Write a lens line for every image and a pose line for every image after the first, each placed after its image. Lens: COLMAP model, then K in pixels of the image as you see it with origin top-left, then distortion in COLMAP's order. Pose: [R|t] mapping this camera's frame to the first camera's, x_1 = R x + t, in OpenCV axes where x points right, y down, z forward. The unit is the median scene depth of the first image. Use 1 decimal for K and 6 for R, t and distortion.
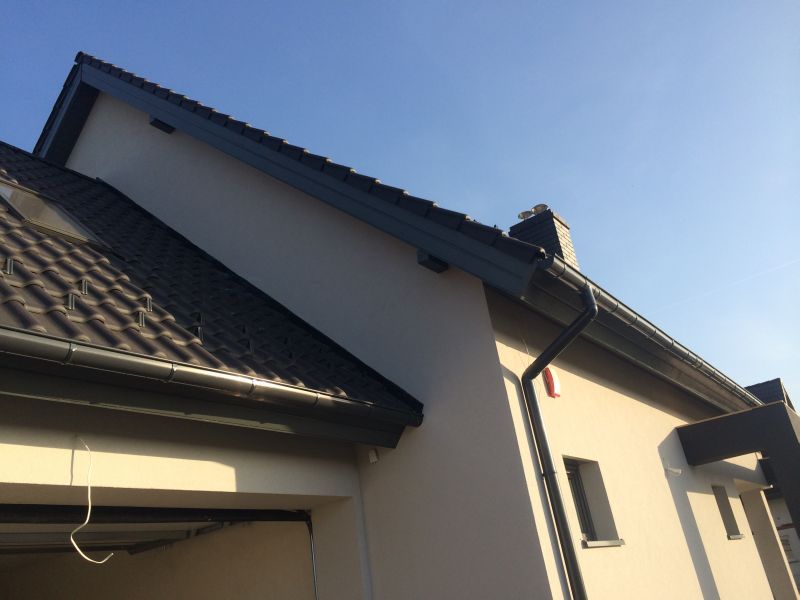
lens RADIAL K [[674.6, 0, 400.0], [0, 674.6, 300.0], [0, 0, 1]] dist [0.080937, -0.132705]
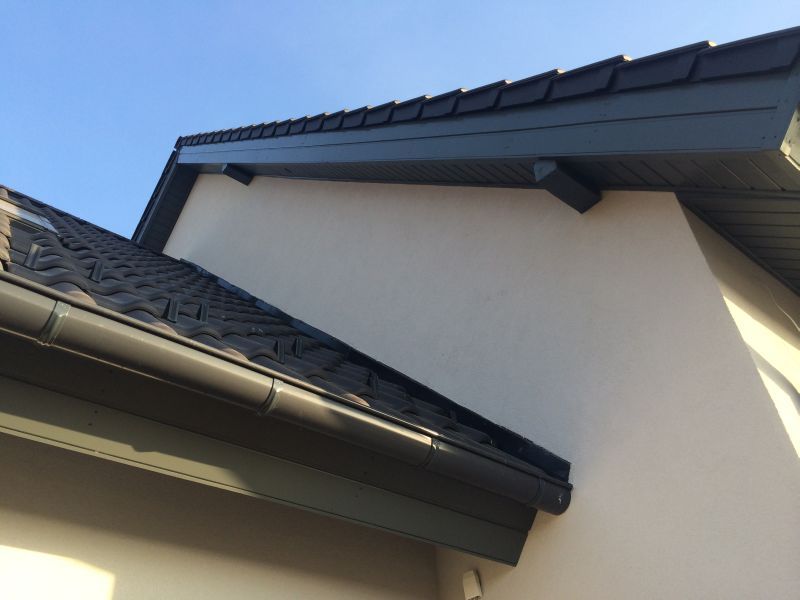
lens RADIAL K [[673.6, 0, 400.0], [0, 673.6, 300.0], [0, 0, 1]] dist [0.010167, -0.003038]
pose [[0.965787, -0.082591, -0.245833, 0.044369], [0.017474, 0.966503, -0.256061, 0.162058], [0.258747, 0.243005, 0.934879, 0.513190]]
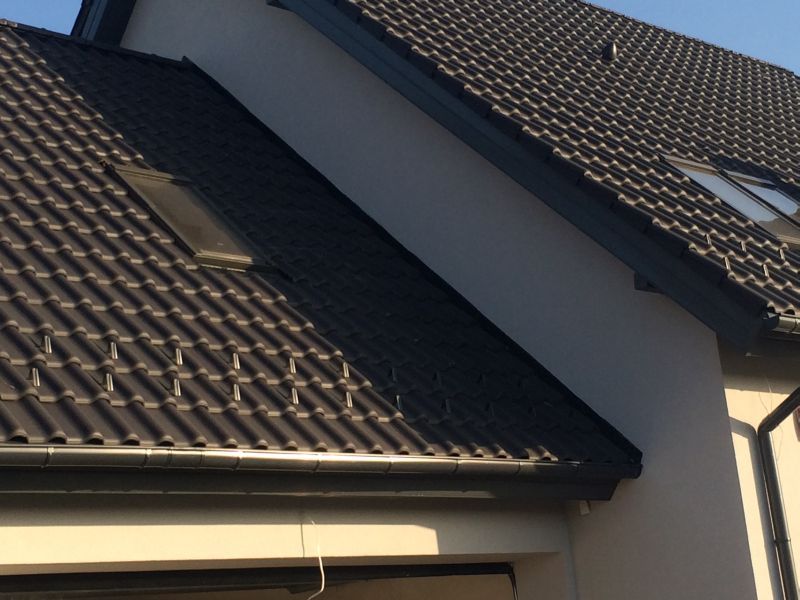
lens RADIAL K [[1598.7, 0, 400.0], [0, 1598.7, 300.0], [0, 0, 1]] dist [0.073378, 0.275403]
pose [[0.983455, 0.000321, -0.181152, 0.100231], [0.036027, 0.979676, 0.197322, -0.445254], [0.177534, -0.200584, 0.963456, -0.965490]]
